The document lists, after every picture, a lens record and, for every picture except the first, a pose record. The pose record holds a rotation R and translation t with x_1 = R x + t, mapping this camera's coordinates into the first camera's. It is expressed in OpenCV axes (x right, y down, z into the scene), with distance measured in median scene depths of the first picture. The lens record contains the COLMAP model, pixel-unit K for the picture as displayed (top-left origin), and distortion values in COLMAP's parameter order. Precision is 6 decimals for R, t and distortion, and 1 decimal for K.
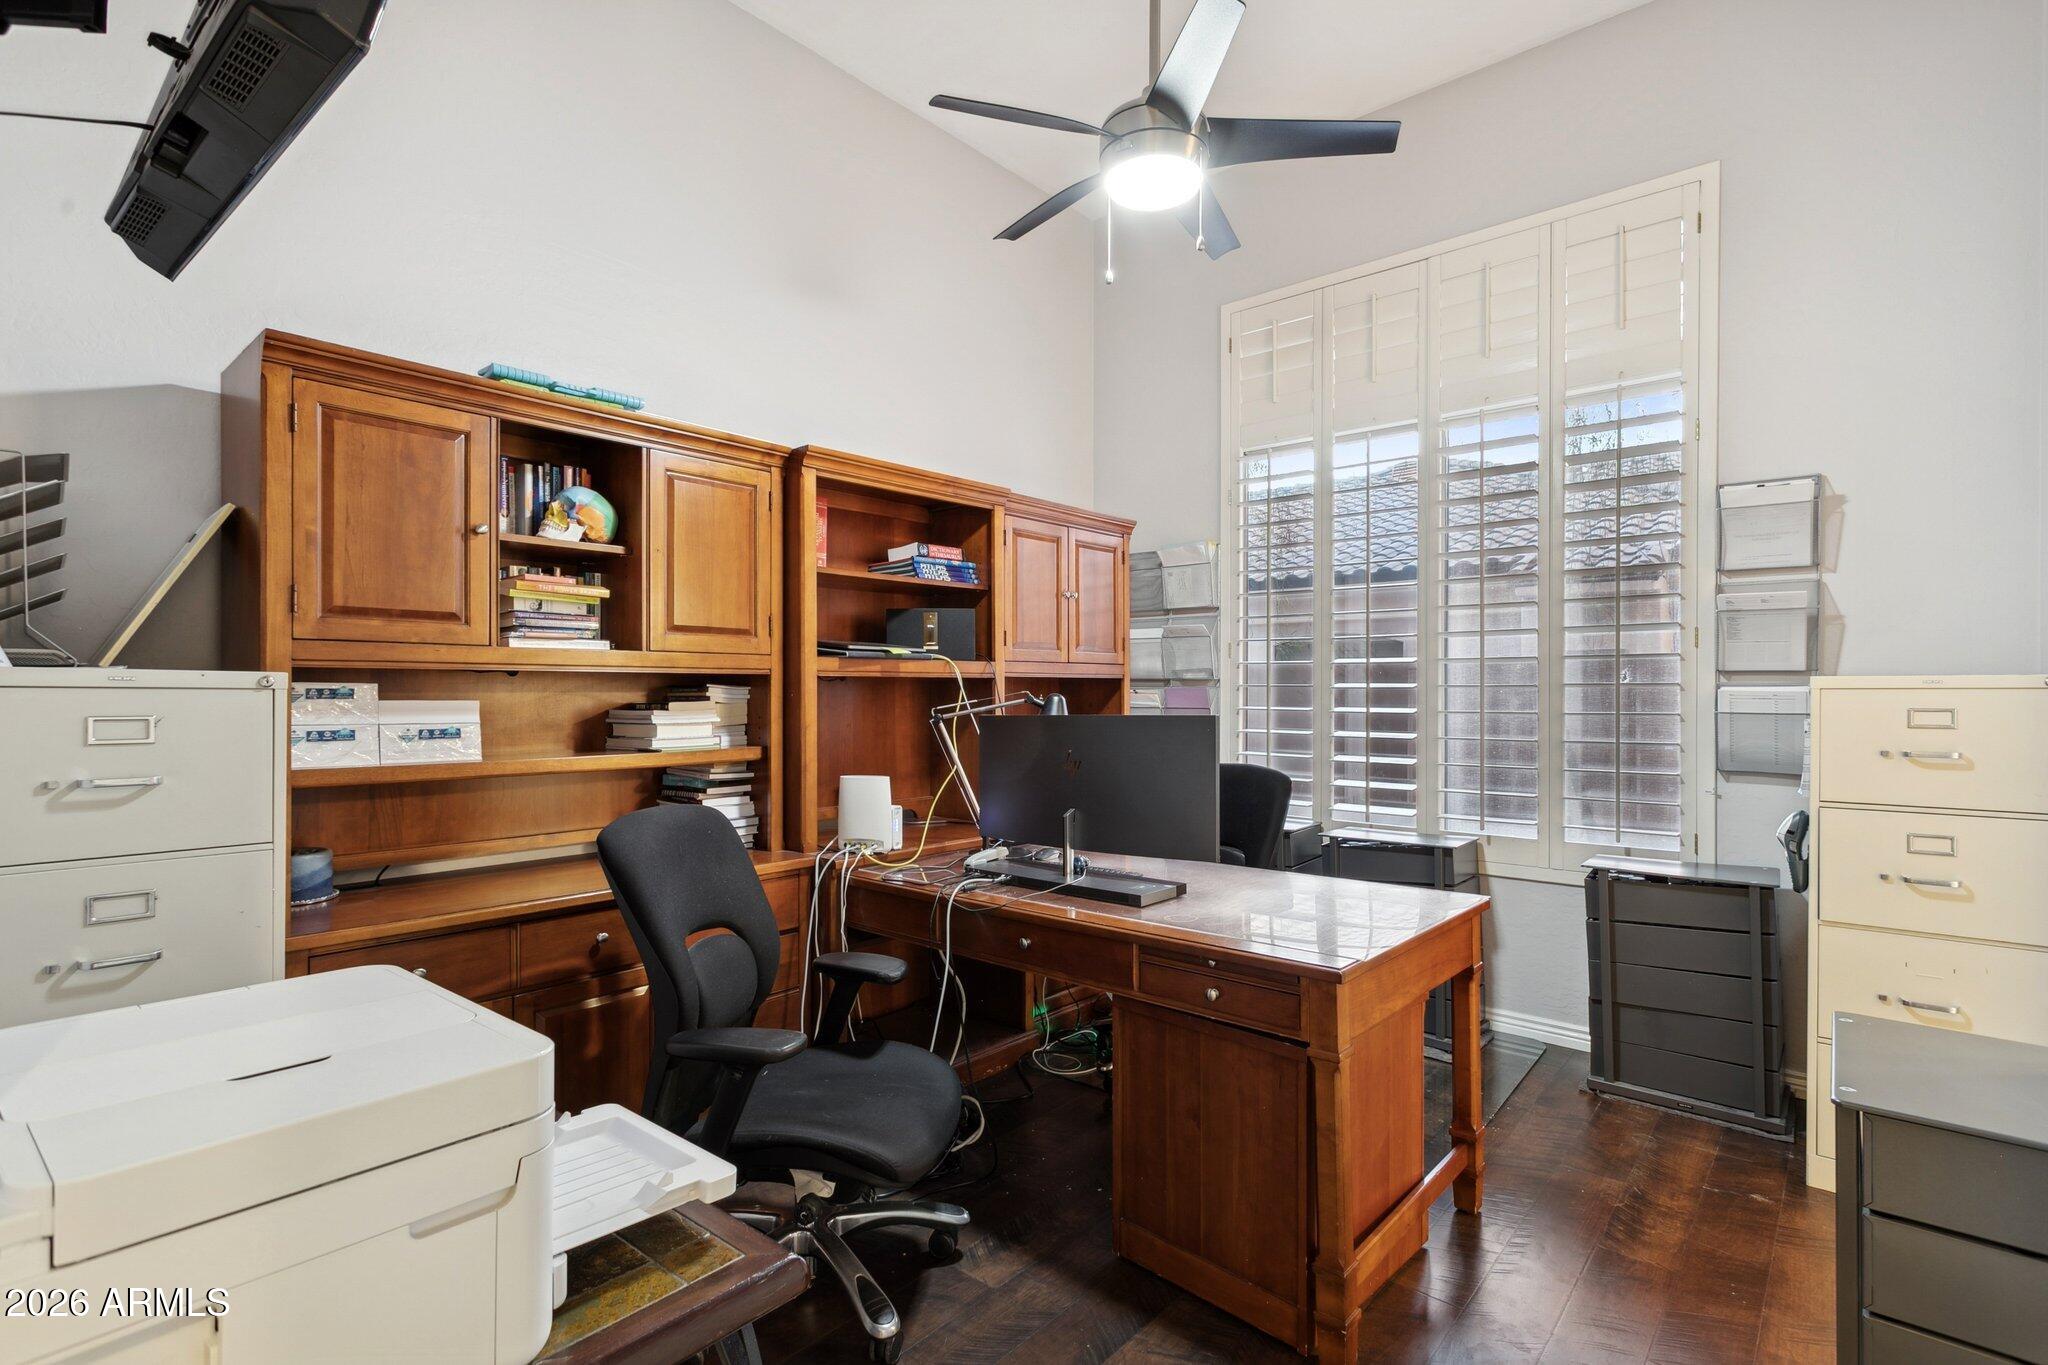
lens RADIAL K [[968.2, 0, 1029.0], [0, 968.2, 689.6], [0, 0, 1]] dist [0.000768, 0.001583]
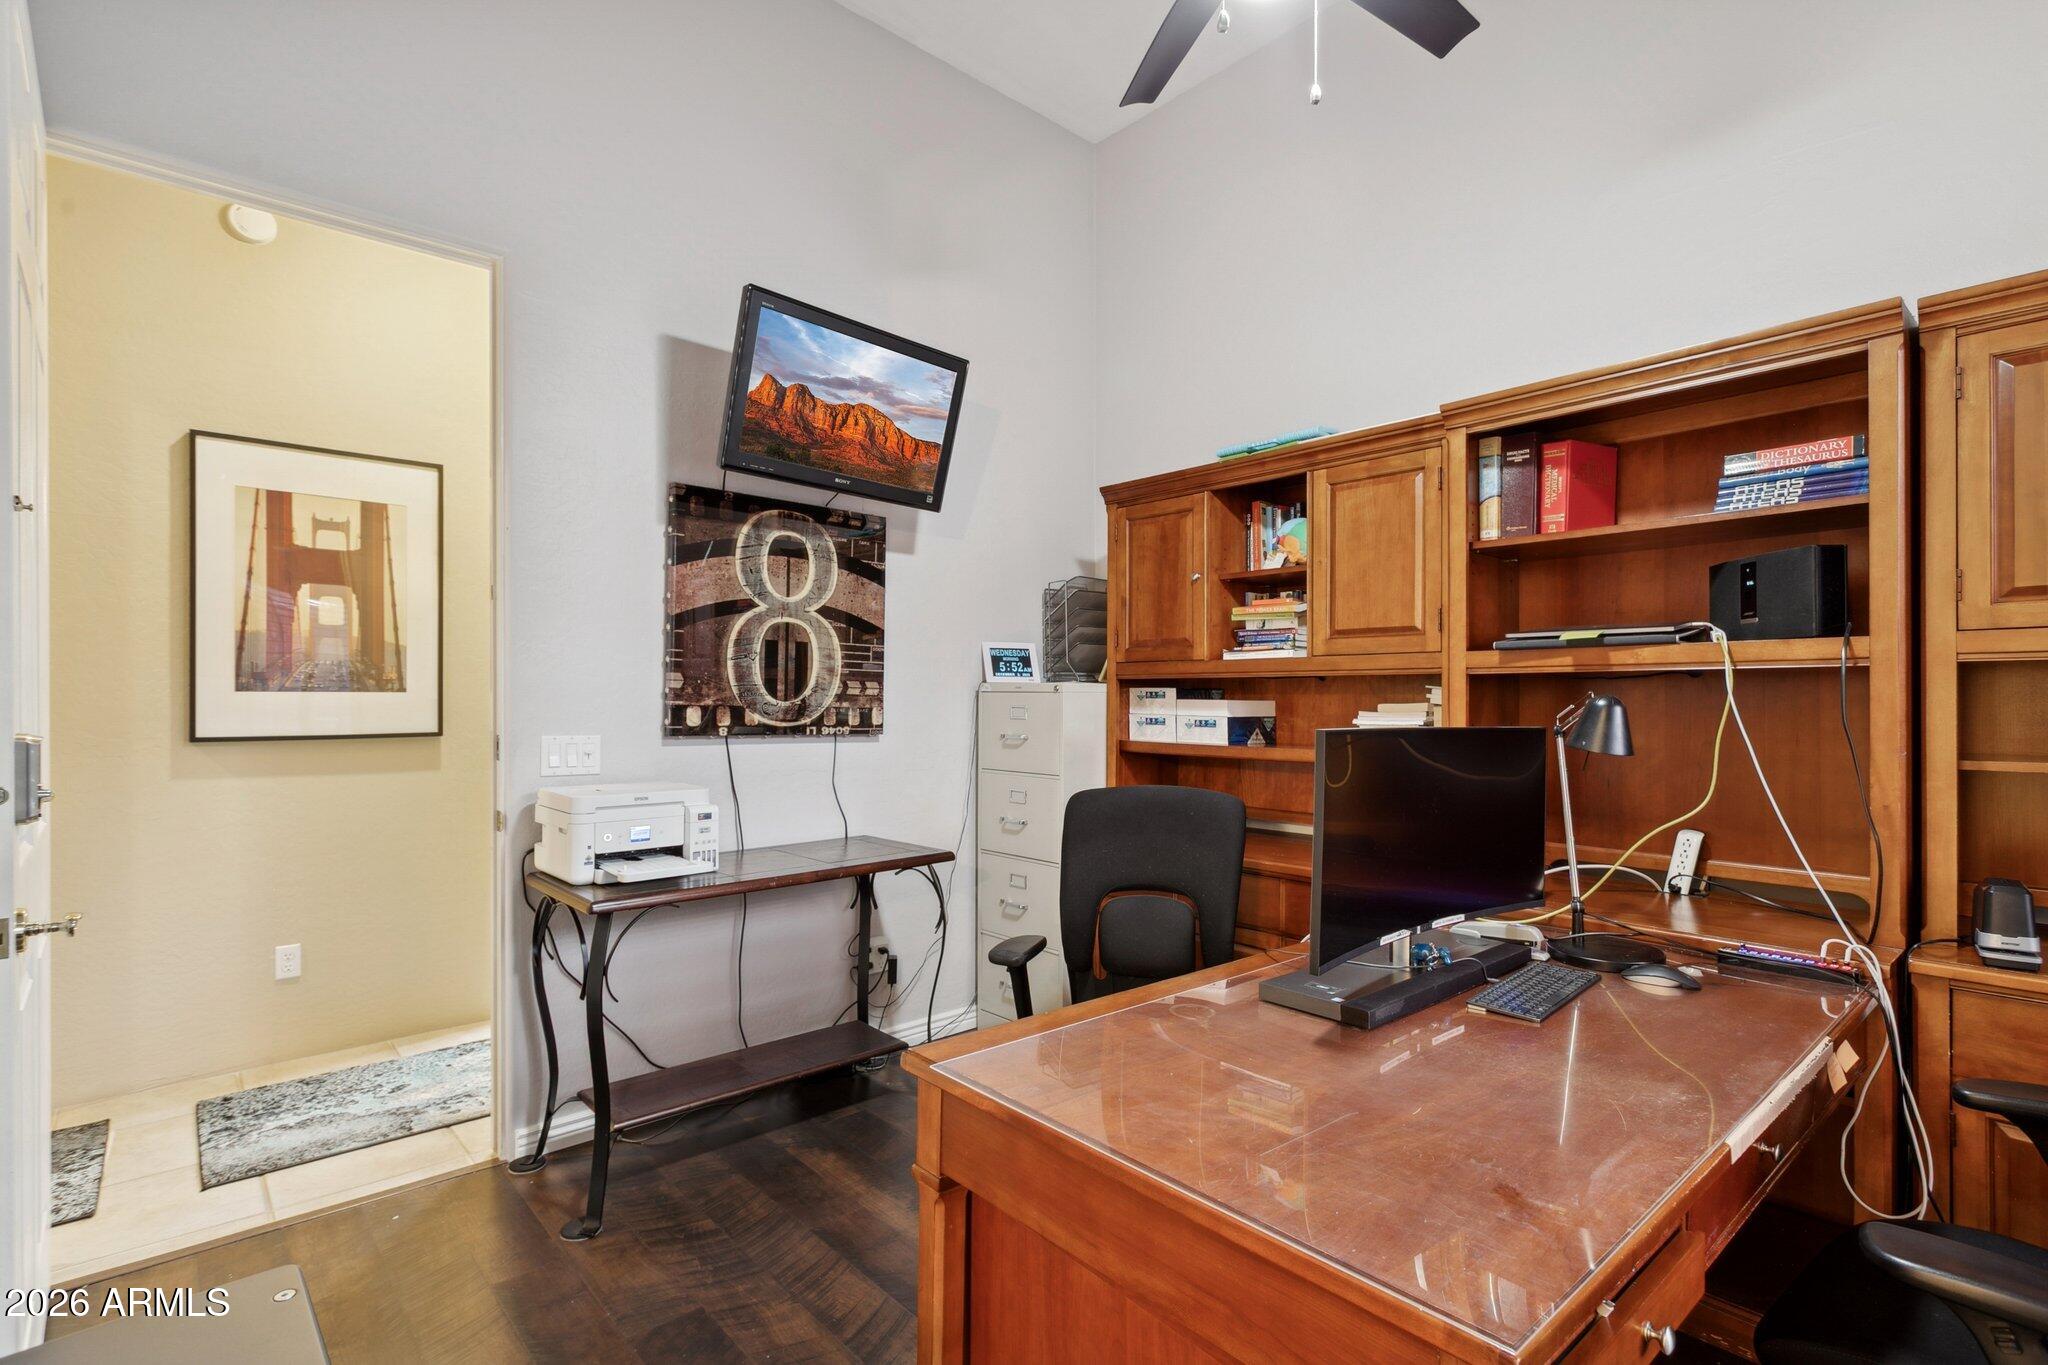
lens RADIAL K [[968.2, 0, 1029.0], [0, 968.2, 689.6], [0, 0, 1]] dist [0.000768, 0.001583]
pose [[-0.125712, -0.003477, -0.992061, 0.802120], [0.004245, 0.999983, -0.004043, 0.000780], [0.992058, -0.004719, -0.125695, 0.892113]]
